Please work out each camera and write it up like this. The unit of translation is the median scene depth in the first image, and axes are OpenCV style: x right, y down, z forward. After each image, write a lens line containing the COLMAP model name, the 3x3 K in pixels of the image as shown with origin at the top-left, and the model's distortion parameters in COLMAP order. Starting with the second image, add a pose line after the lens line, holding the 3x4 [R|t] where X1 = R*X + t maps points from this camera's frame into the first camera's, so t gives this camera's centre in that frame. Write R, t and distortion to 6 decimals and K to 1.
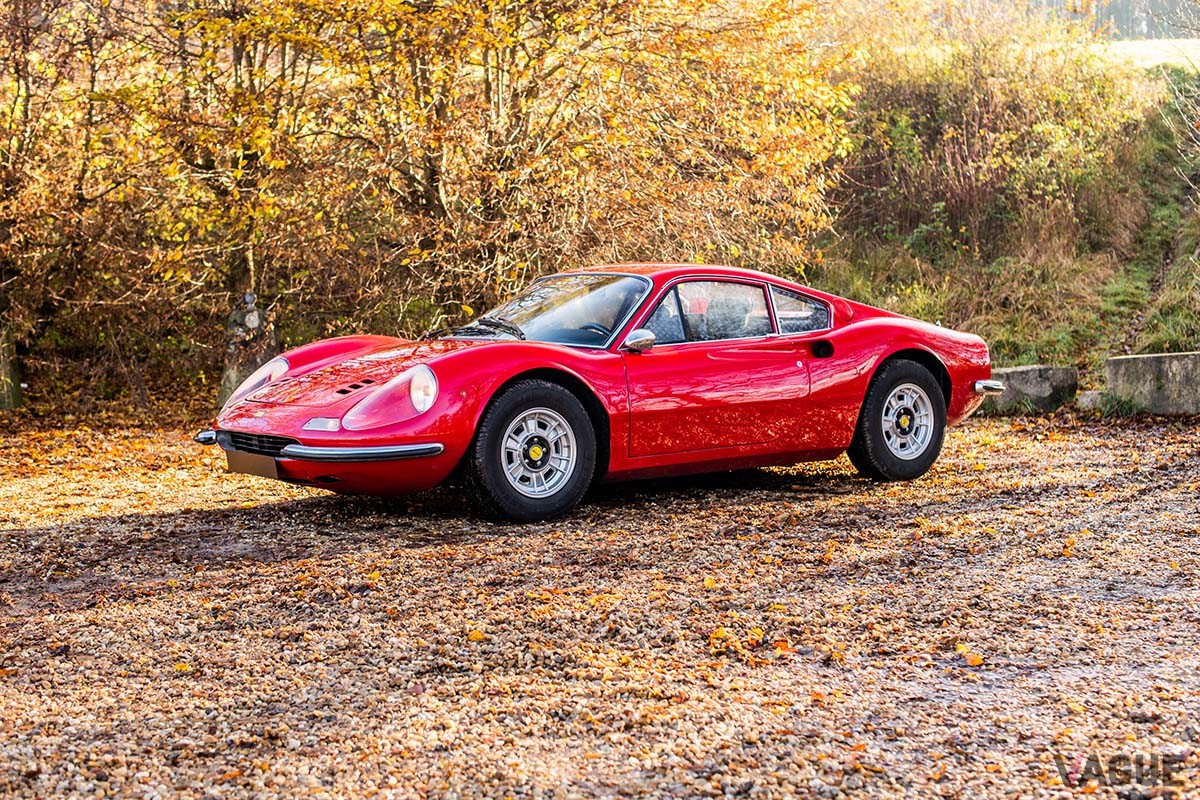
lens RADIAL K [[1715.6, 0, 599.3], [0, 1715.6, 399.4], [0, 0, 1]] dist [-0.167408, 0.000000]
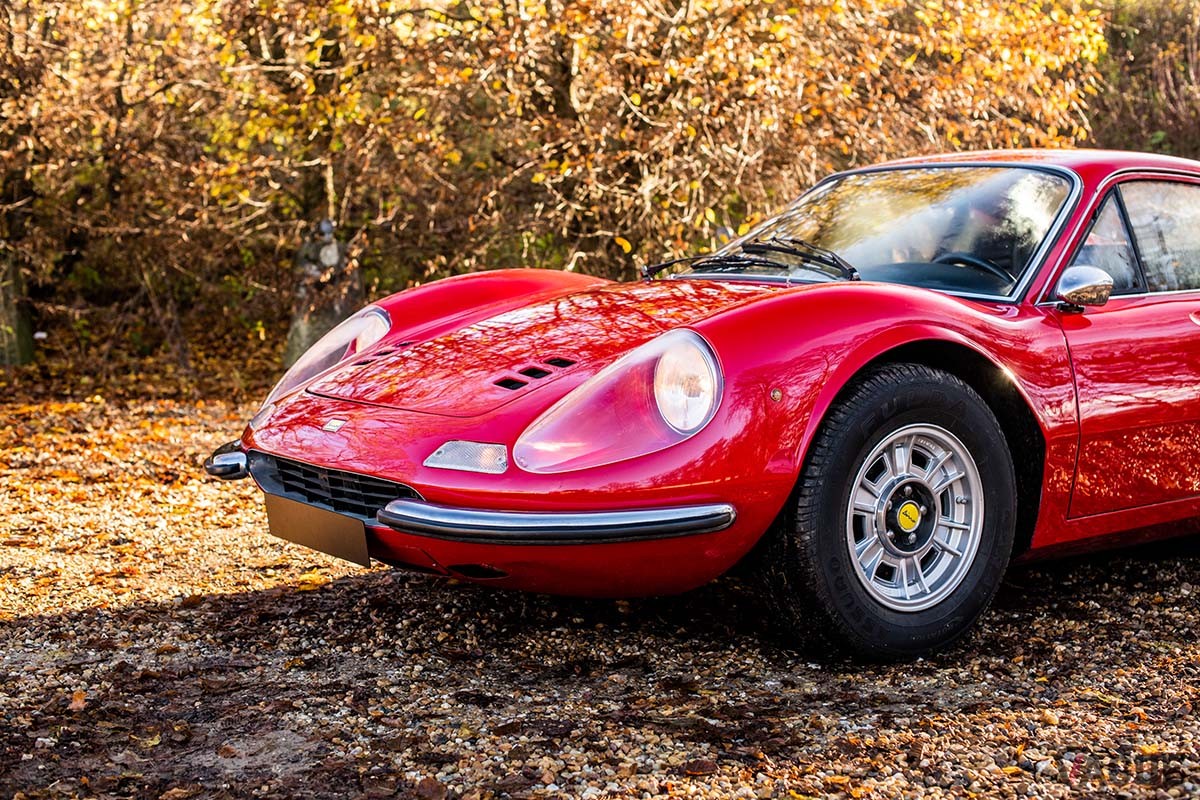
lens RADIAL K [[1715.6, 0, 612.8], [0, 1715.6, 357.0], [0, 0, 1]] dist [-0.167408, 0.000000]
pose [[0.999148, 0.016643, -0.037763, -0.081645], [-0.016491, 0.999855, 0.004327, -0.011386], [0.037830, -0.003700, 0.999277, 0.414567]]
